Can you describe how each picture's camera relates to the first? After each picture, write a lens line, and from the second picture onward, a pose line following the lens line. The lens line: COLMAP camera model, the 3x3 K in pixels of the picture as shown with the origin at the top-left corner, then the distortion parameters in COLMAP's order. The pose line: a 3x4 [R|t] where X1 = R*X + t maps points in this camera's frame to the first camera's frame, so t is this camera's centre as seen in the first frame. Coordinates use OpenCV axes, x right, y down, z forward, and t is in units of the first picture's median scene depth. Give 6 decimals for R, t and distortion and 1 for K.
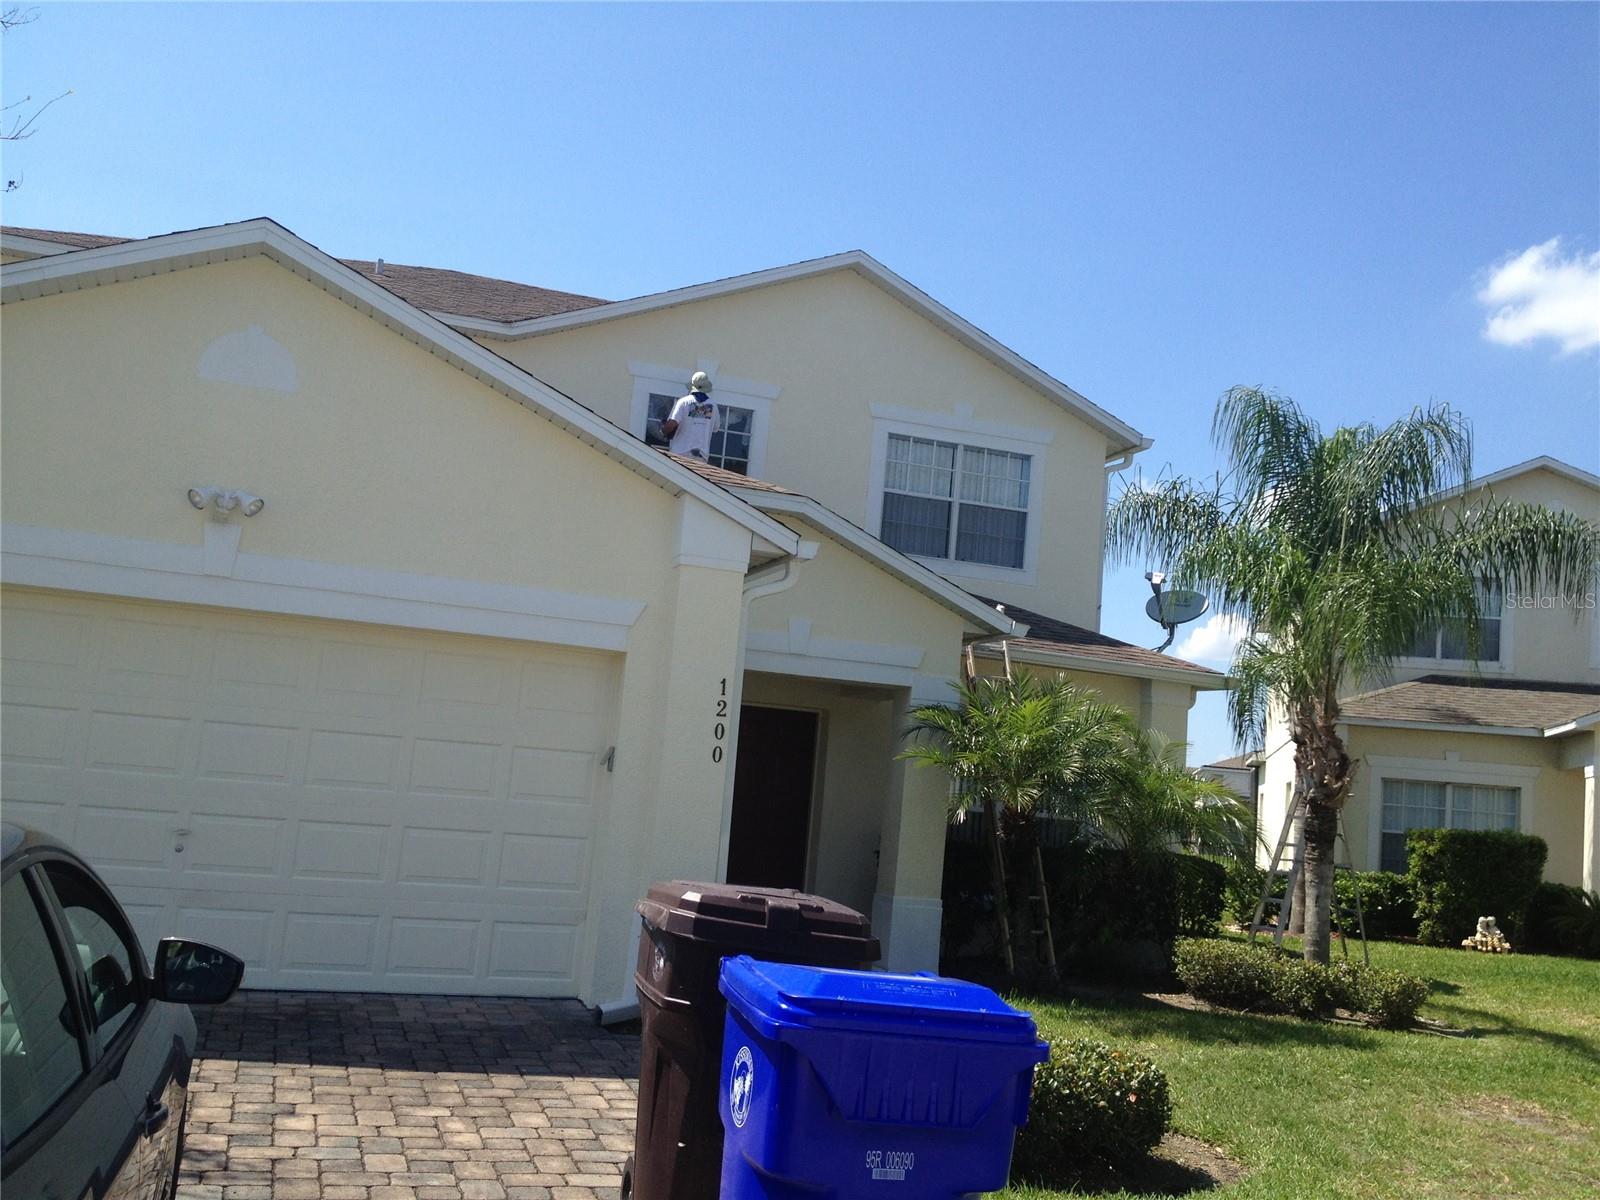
lens RADIAL K [[1607.8, 0, 800.0], [0, 1607.8, 600.0], [0, 0, 1]] dist [0.120828, -0.005688]
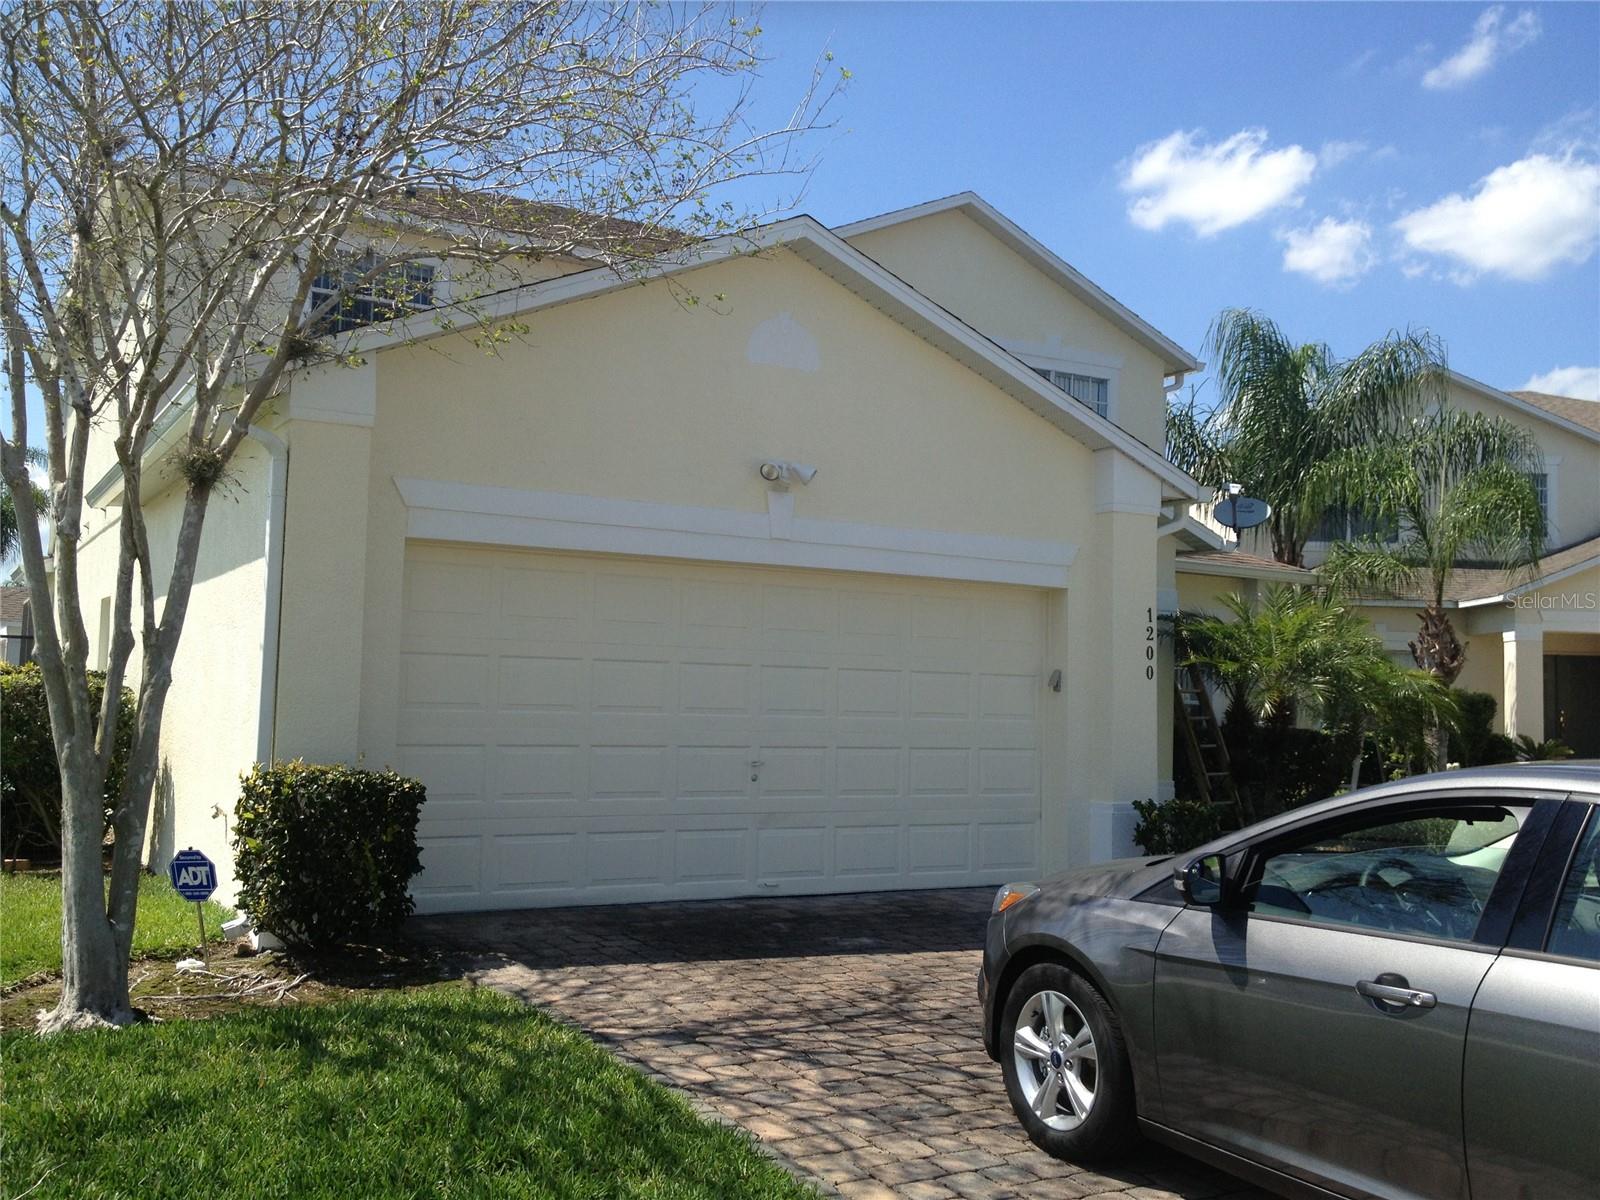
lens RADIAL K [[1607.8, 0, 800.0], [0, 1607.8, 600.0], [0, 0, 1]] dist [0.120828, -0.005688]
pose [[0.978142, -0.042859, 0.203474, -0.305753], [0.027924, 0.996739, 0.075712, -0.029968], [-0.206056, -0.068375, 0.976148, -0.050575]]
